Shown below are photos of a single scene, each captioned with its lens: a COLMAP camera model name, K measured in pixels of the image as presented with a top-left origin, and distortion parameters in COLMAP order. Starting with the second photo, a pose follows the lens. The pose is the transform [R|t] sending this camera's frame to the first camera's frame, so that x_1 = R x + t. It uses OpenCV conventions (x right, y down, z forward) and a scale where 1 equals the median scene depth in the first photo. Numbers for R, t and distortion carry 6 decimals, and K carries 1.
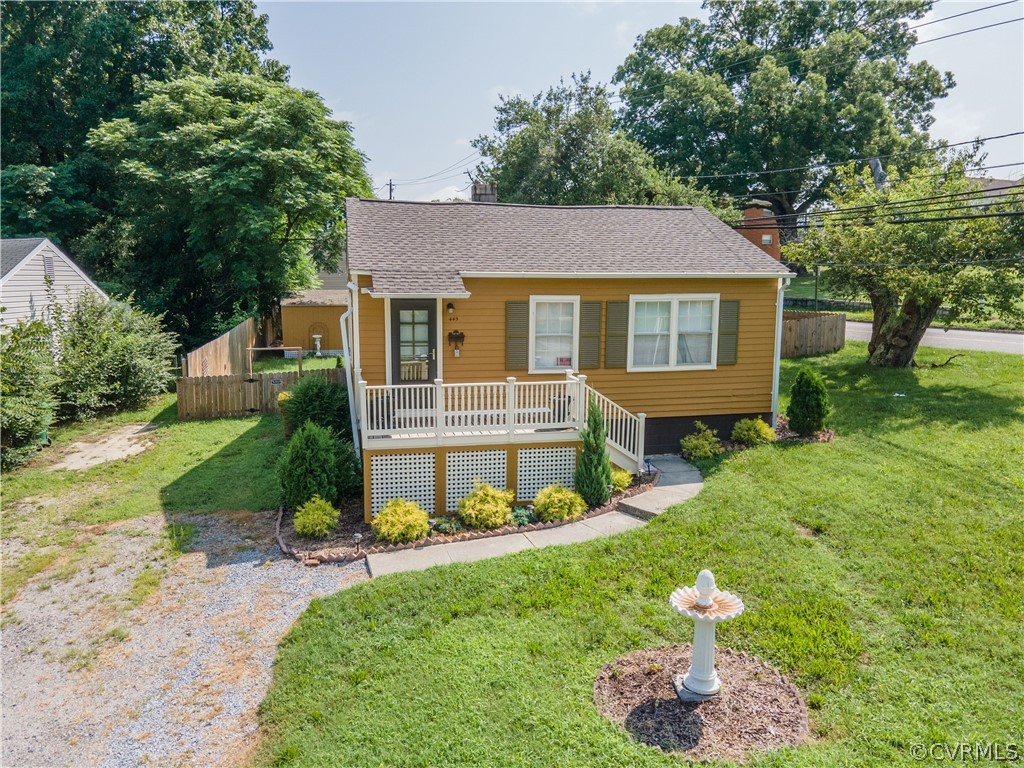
lens RADIAL K [[745.5, 0, 507.3], [0, 745.5, 389.5], [0, 0, 1]] dist [0.021948, 0.039694]
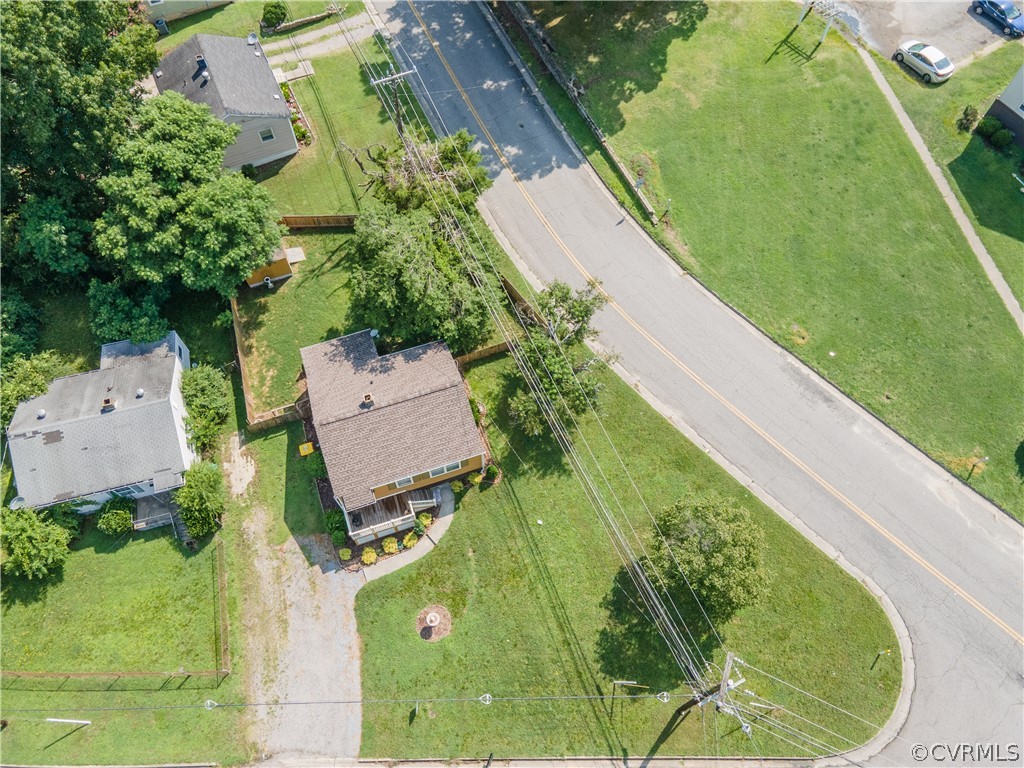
lens RADIAL K [[745.5, 0, 505.4], [0, 745.5, 389.0], [0, 0, 1]] dist [0.021948, 0.039694]
pose [[0.993777, -0.097506, 0.053851, 0.333660], [0.013286, 0.583767, 0.811813, -2.647220], [-0.110593, -0.806045, 0.581430, -0.478697]]
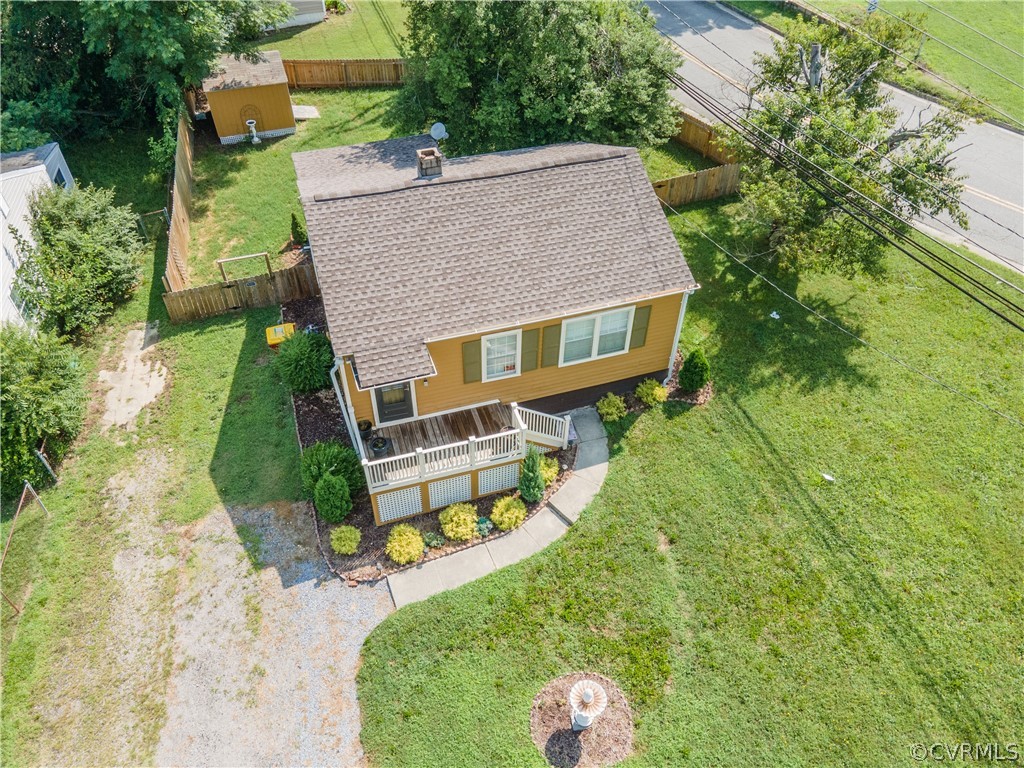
lens RADIAL K [[745.5, 0, 506.6], [0, 745.5, 387.4], [0, 0, 1]] dist [0.021948, 0.039694]
pose [[0.996257, -0.058750, 0.063406, -0.010469], [0.010828, 0.812569, 0.582764, -0.738993], [-0.085759, -0.579896, 0.810164, -0.044052]]
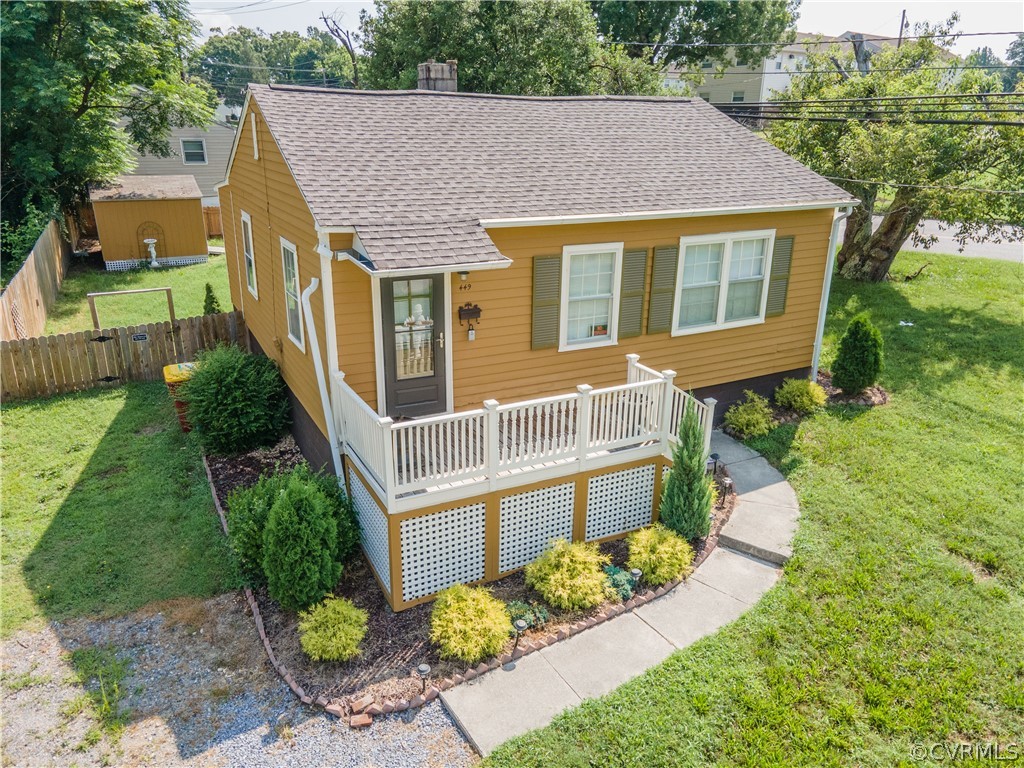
lens RADIAL K [[745.5, 0, 507.6], [0, 745.5, 388.2], [0, 0, 1]] dist [0.021948, 0.039694]
pose [[0.967645, -0.079439, 0.239483, -0.196567], [0.031964, 0.980092, 0.195955, -0.129403], [-0.250282, -0.181960, 0.950920, 0.289687]]
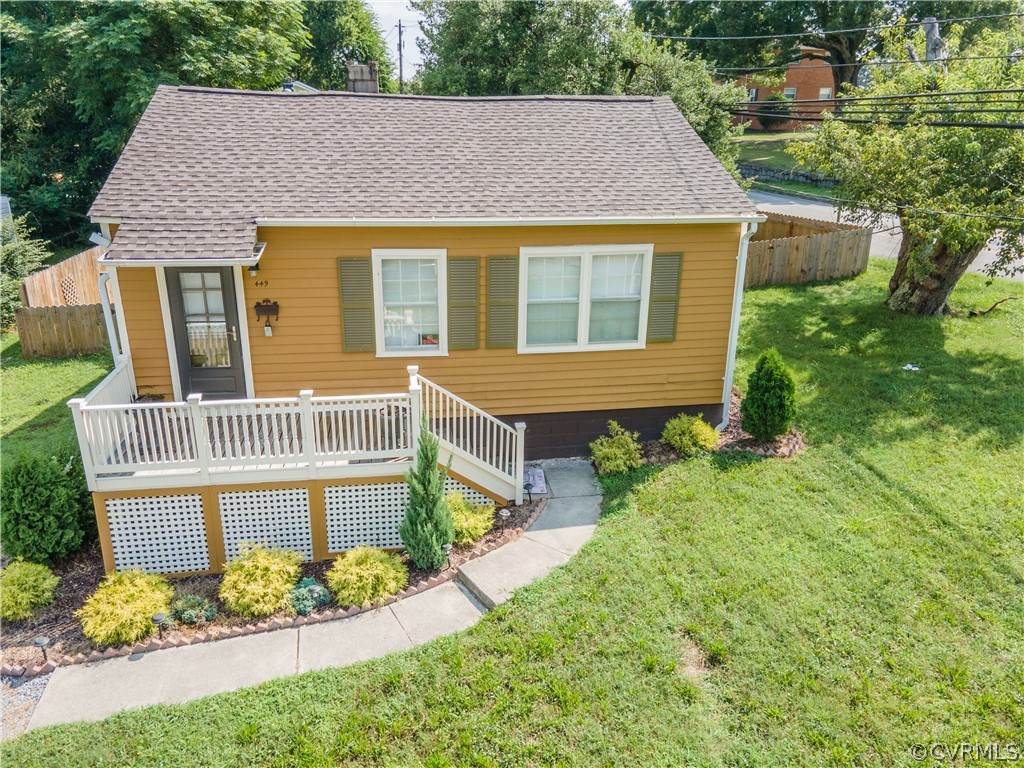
lens RADIAL K [[745.5, 0, 506.9], [0, 745.5, 387.8], [0, 0, 1]] dist [0.021948, 0.039694]
pose [[0.997902, 0.028084, -0.058331, 0.193622], [-0.016515, 0.981629, 0.190082, -0.128636], [0.062598, -0.188720, 0.980034, 0.280341]]
